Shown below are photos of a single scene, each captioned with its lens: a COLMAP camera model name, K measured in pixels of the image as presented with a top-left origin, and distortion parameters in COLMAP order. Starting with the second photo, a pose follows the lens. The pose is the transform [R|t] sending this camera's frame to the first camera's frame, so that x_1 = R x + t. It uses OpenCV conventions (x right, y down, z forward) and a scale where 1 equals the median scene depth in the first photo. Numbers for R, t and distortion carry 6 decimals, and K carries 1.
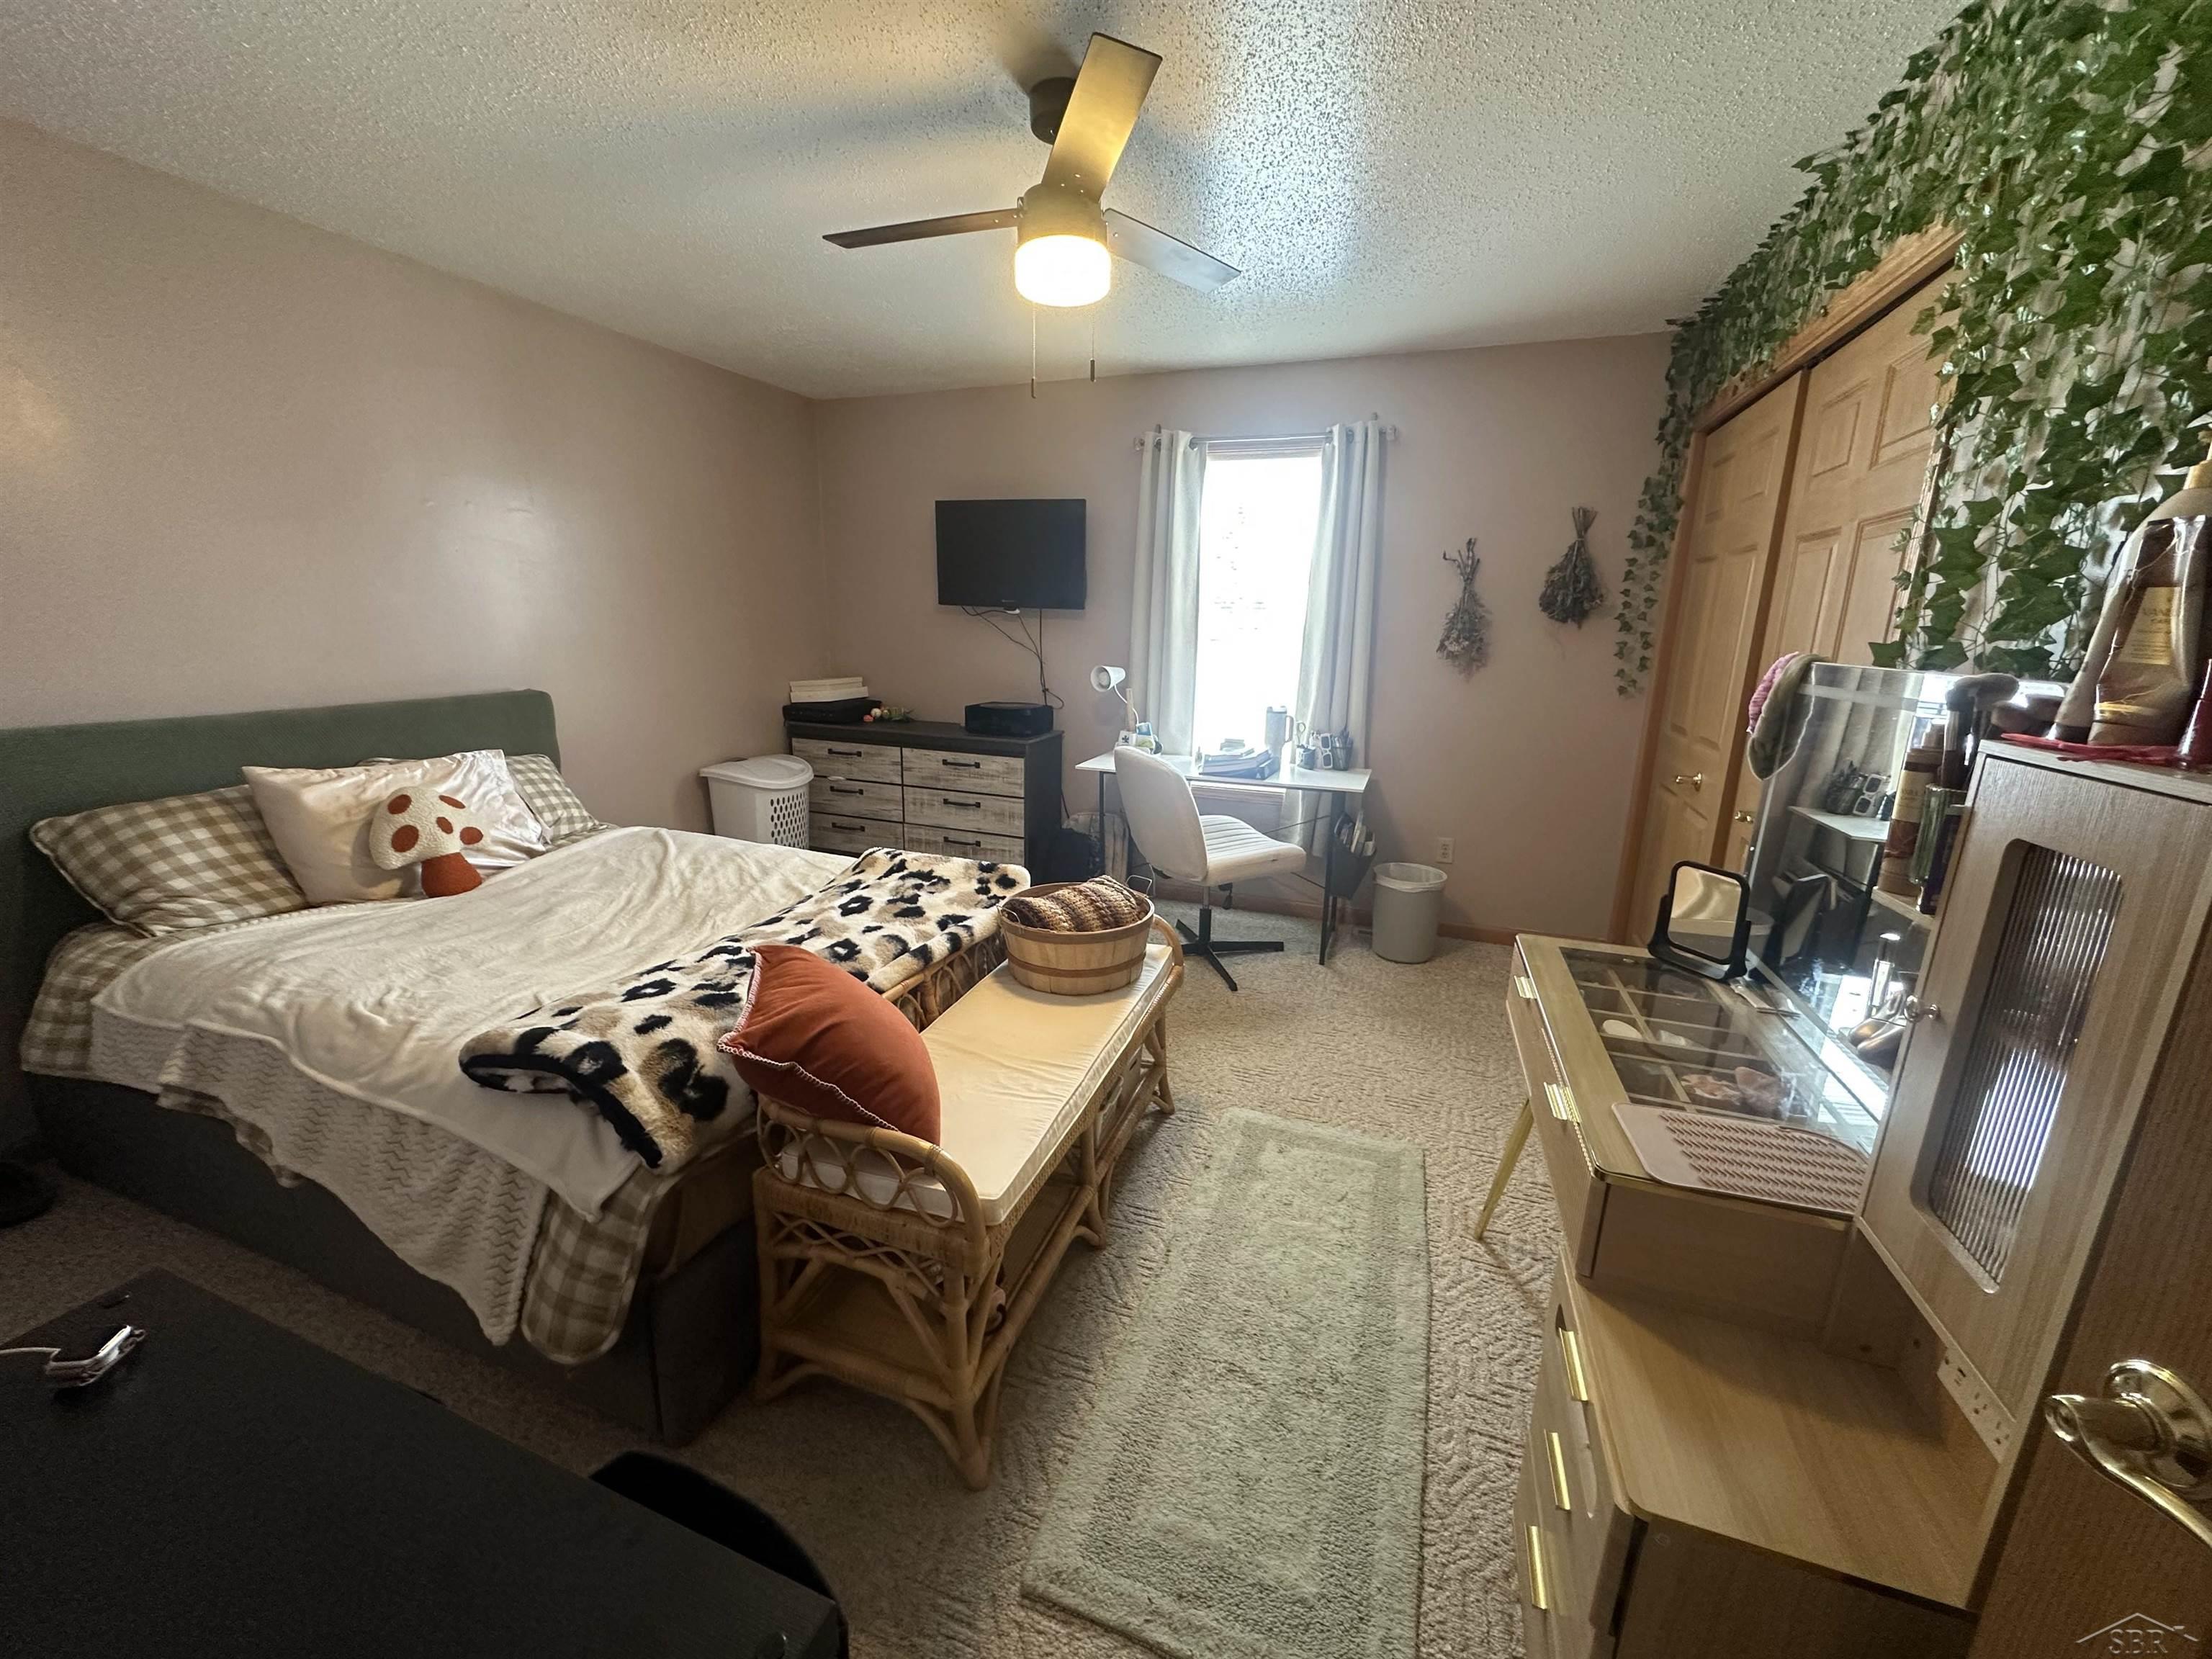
lens RADIAL K [[876.3, 0, 1106.0], [0, 876.3, 829.5], [0, 0, 1]] dist [-0.002824, 0.000297]
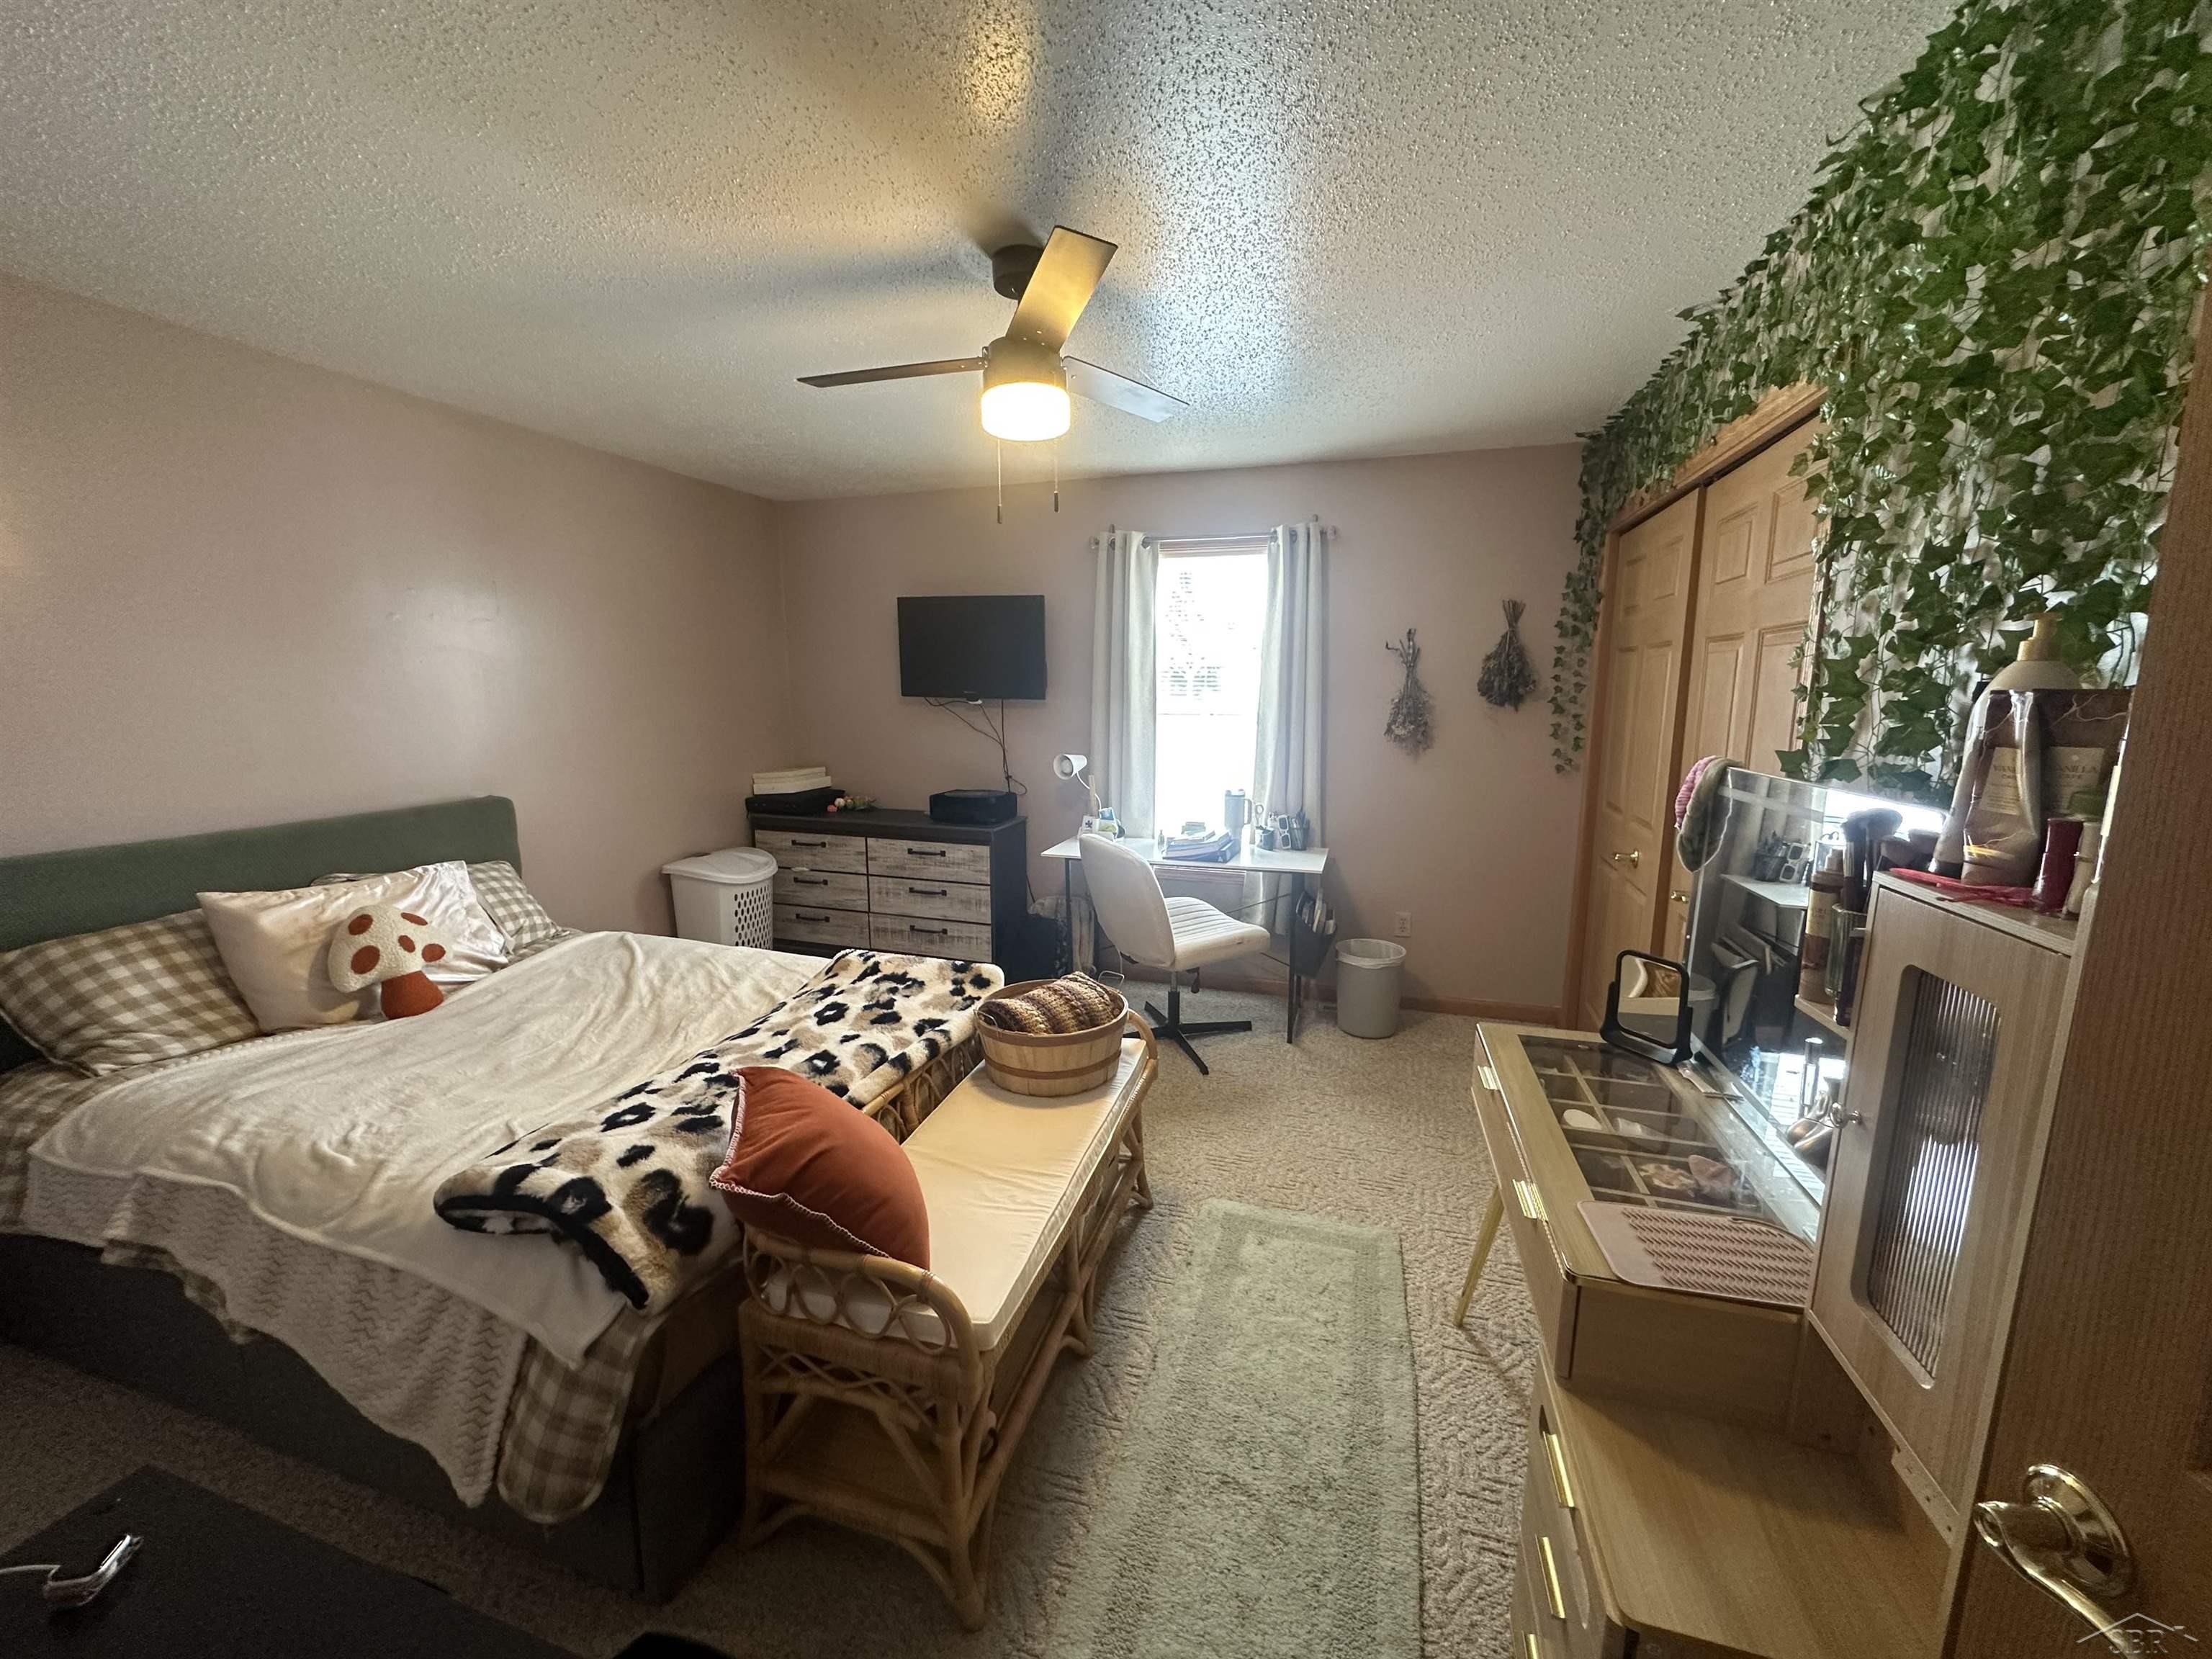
lens RADIAL K [[876.3, 0, 1106.0], [0, 876.3, 829.5], [0, 0, 1]] dist [-0.002824, 0.000297]
pose [[0.998418, -0.026843, 0.049413, -0.019464], [0.030415, 0.996867, -0.073016, -0.050056], [-0.047298, 0.074404, 0.996106, -0.038260]]
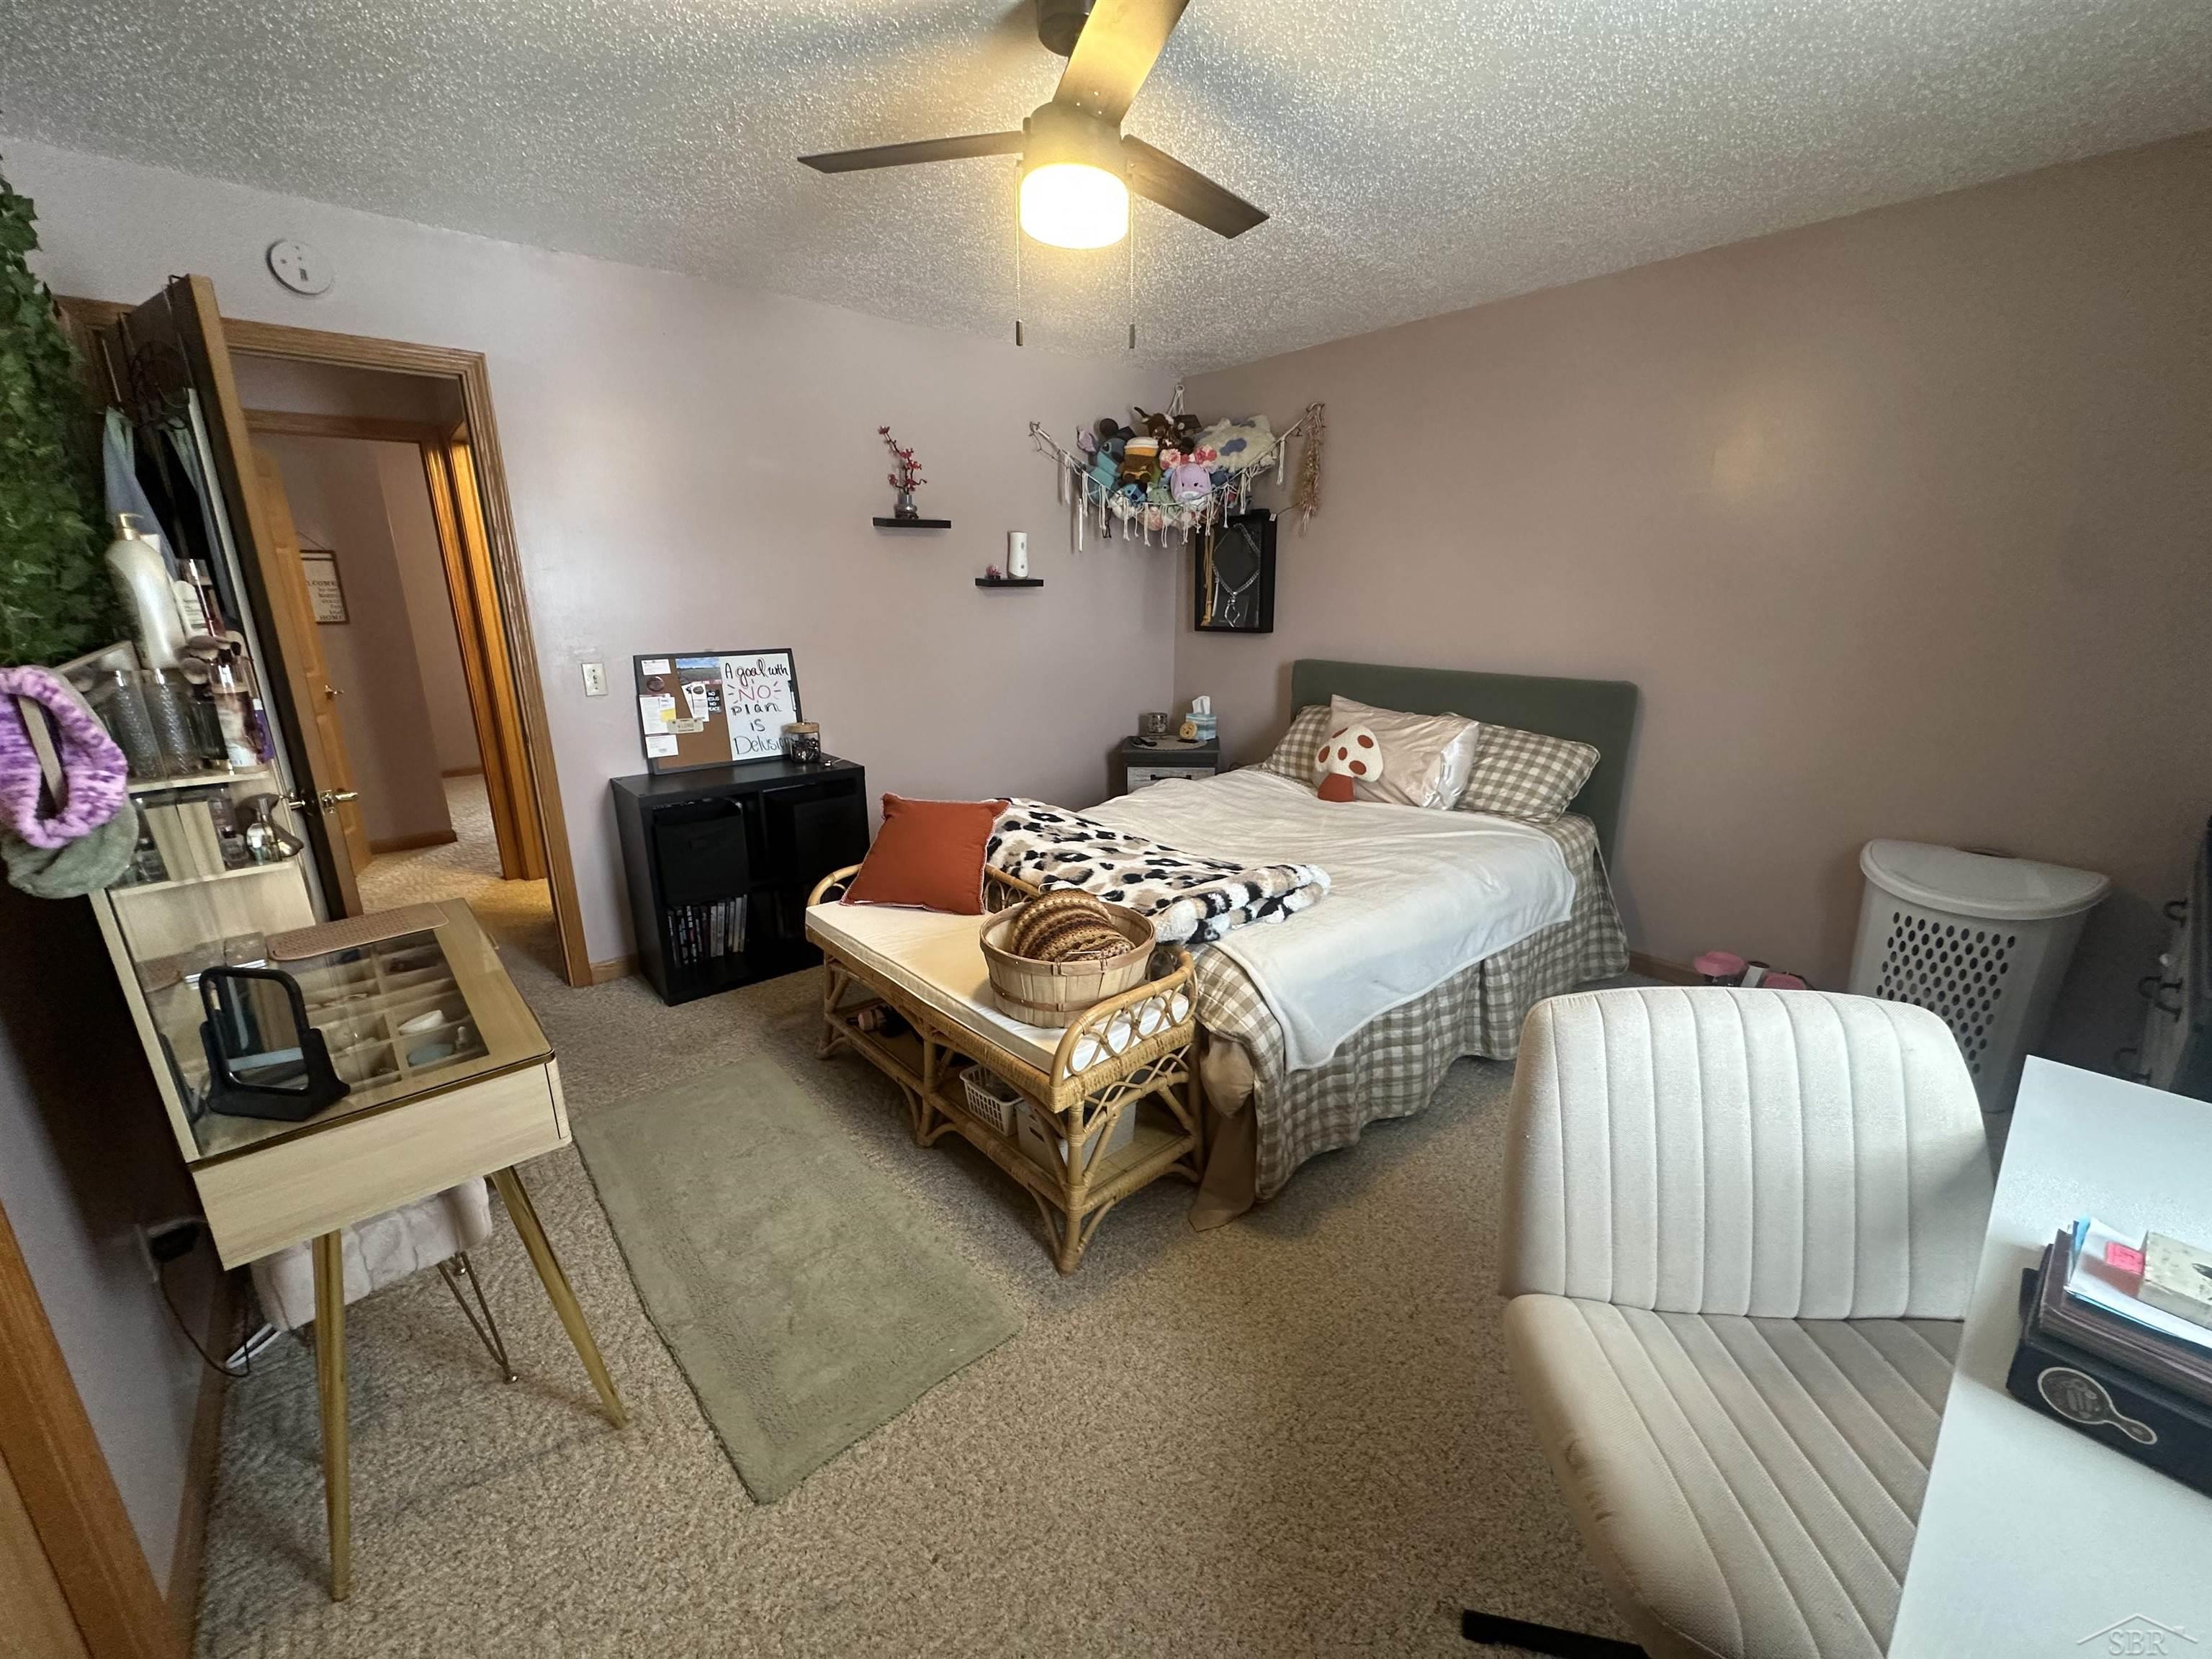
lens RADIAL K [[876.3, 0, 1106.0], [0, 876.3, 829.5], [0, 0, 1]] dist [-0.002824, 0.000297]
pose [[-0.475996, 0.217983, -0.852005, 0.862968], [-0.215286, 0.910437, 0.353208, -0.412360], [0.852690, 0.351550, -0.386435, 1.690334]]
